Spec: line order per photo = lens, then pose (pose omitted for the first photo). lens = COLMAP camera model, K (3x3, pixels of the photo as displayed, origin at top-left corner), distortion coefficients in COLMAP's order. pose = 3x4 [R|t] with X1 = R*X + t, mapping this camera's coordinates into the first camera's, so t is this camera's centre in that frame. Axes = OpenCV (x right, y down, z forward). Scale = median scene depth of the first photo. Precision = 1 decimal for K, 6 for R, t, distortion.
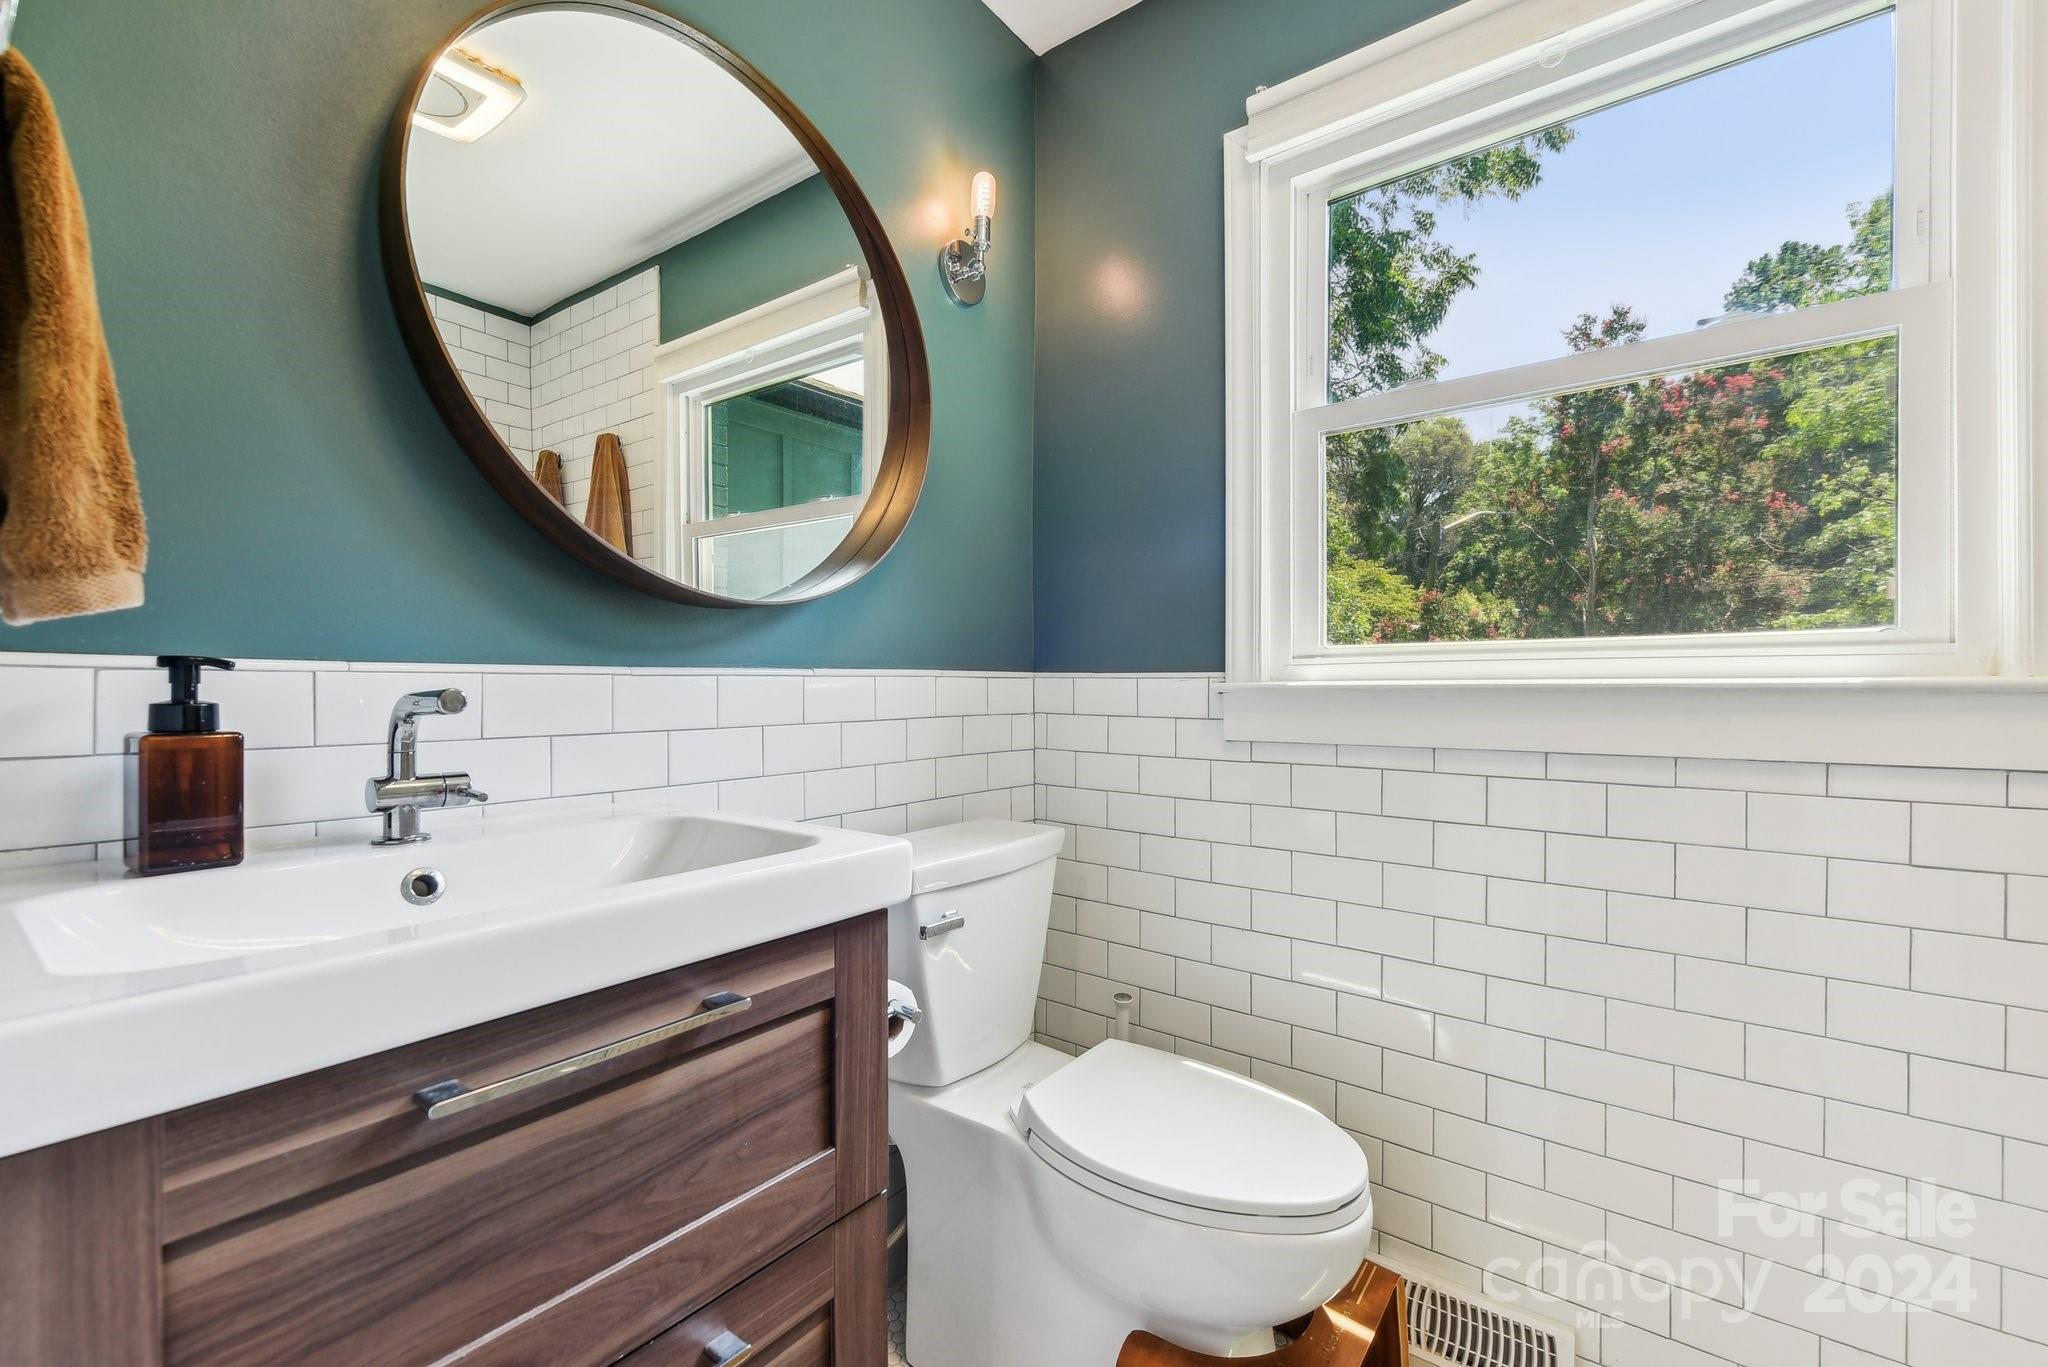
lens RADIAL K [[840.0, 0, 1106.8], [0, 840.0, 678.7], [0, 0, 1]] dist [0.007194, -0.000699]
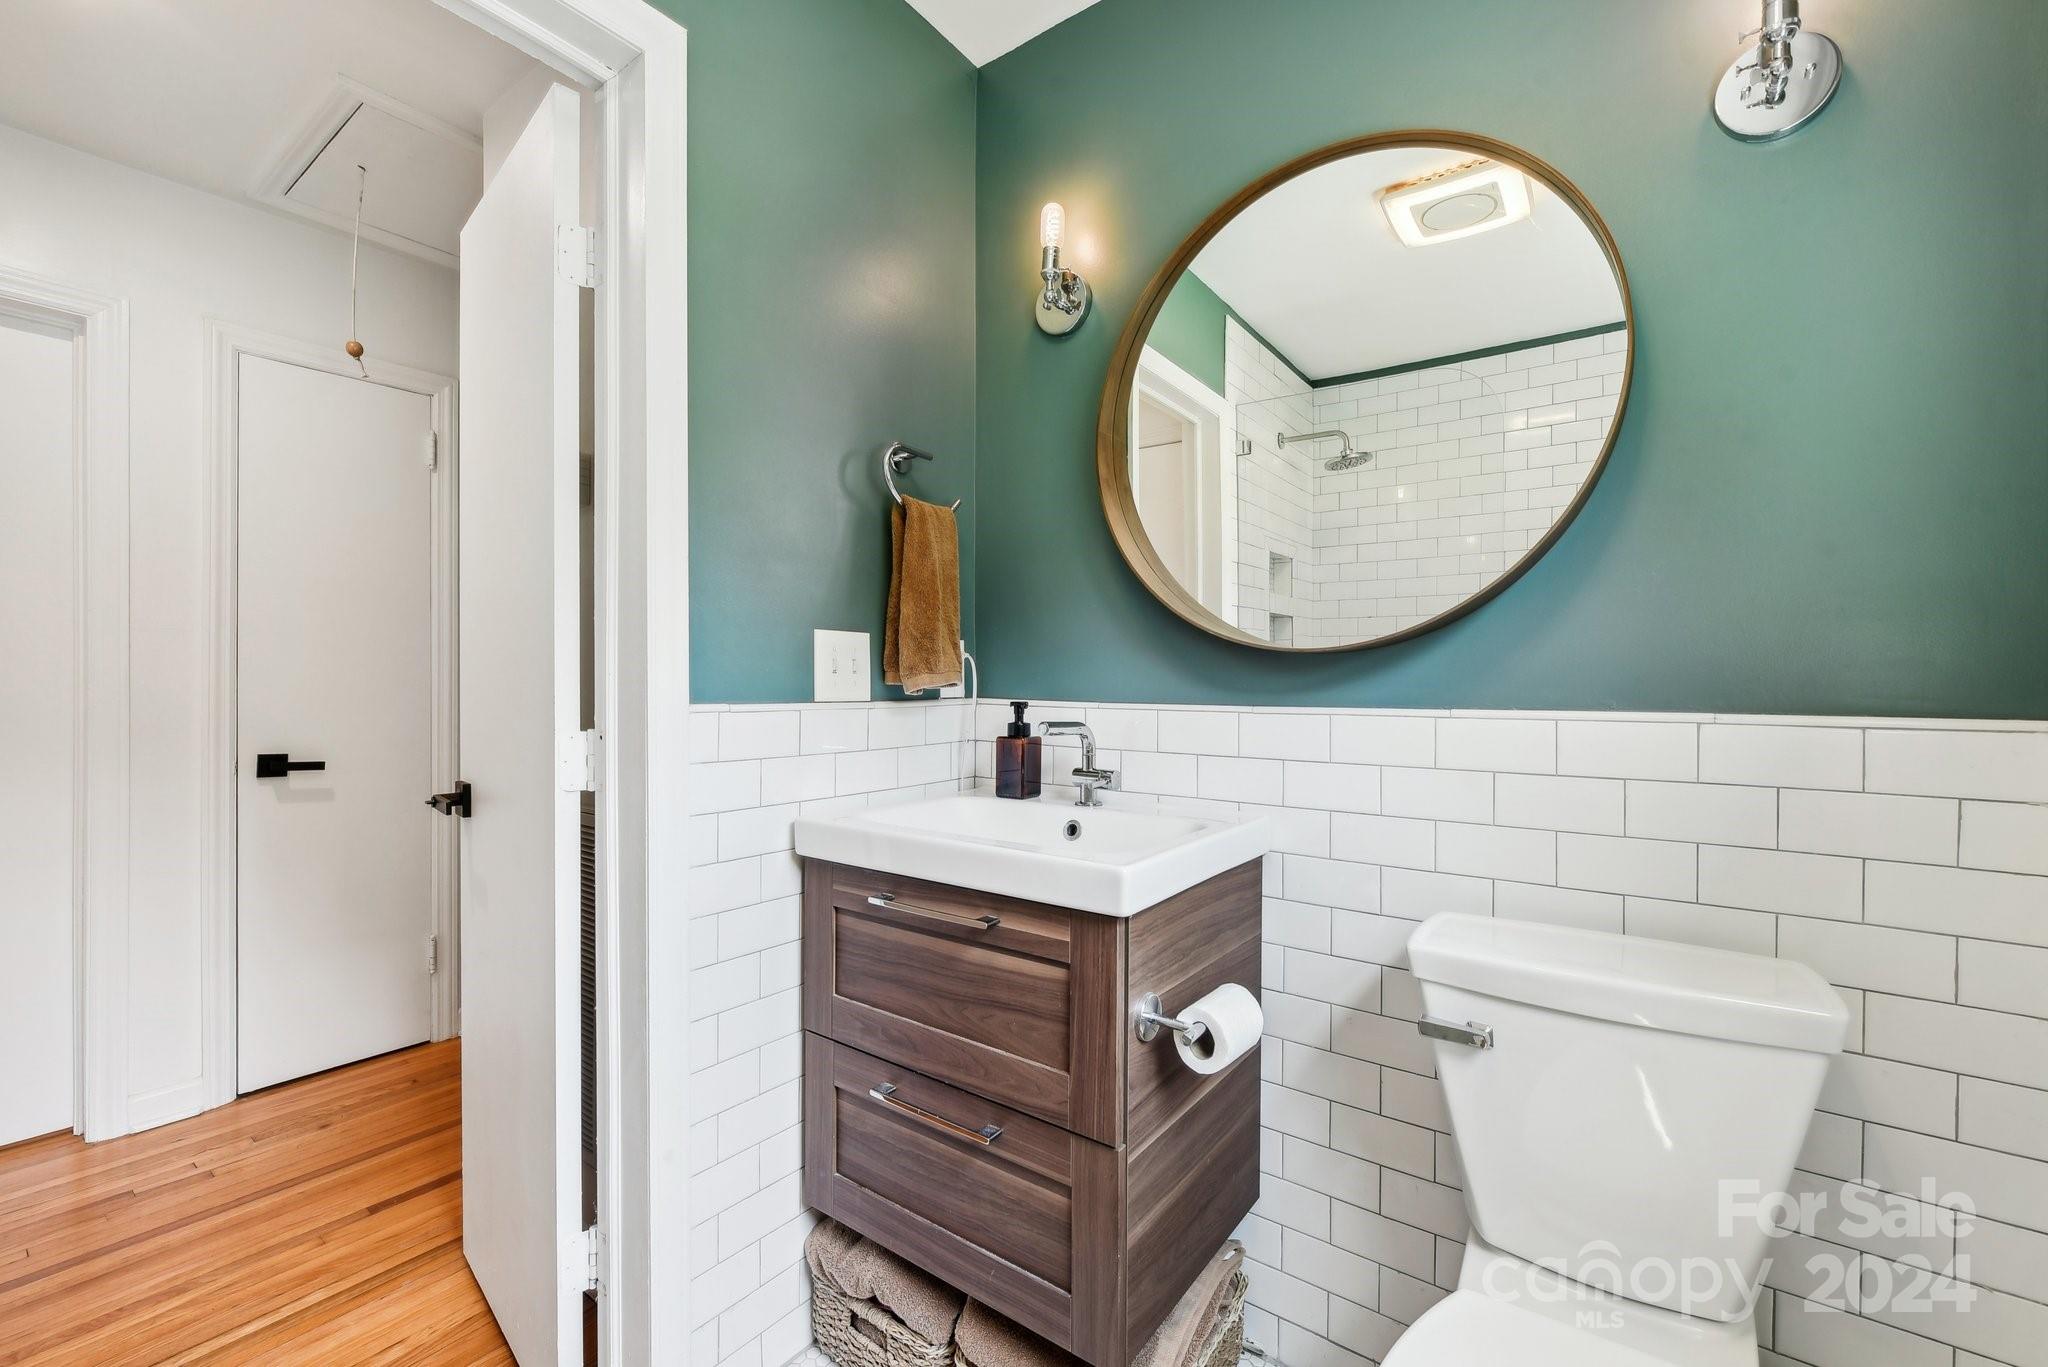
lens RADIAL K [[867.1, 0, 1026.0], [0, 867.1, 686.6], [0, 0, 1]] dist [0.003763, 0.000371]
pose [[-0.037194, 0.005703, -0.999292, 1.167973], [-0.001862, 0.999982, 0.005777, -0.078608], [0.999306, 0.002076, -0.037183, 1.081600]]
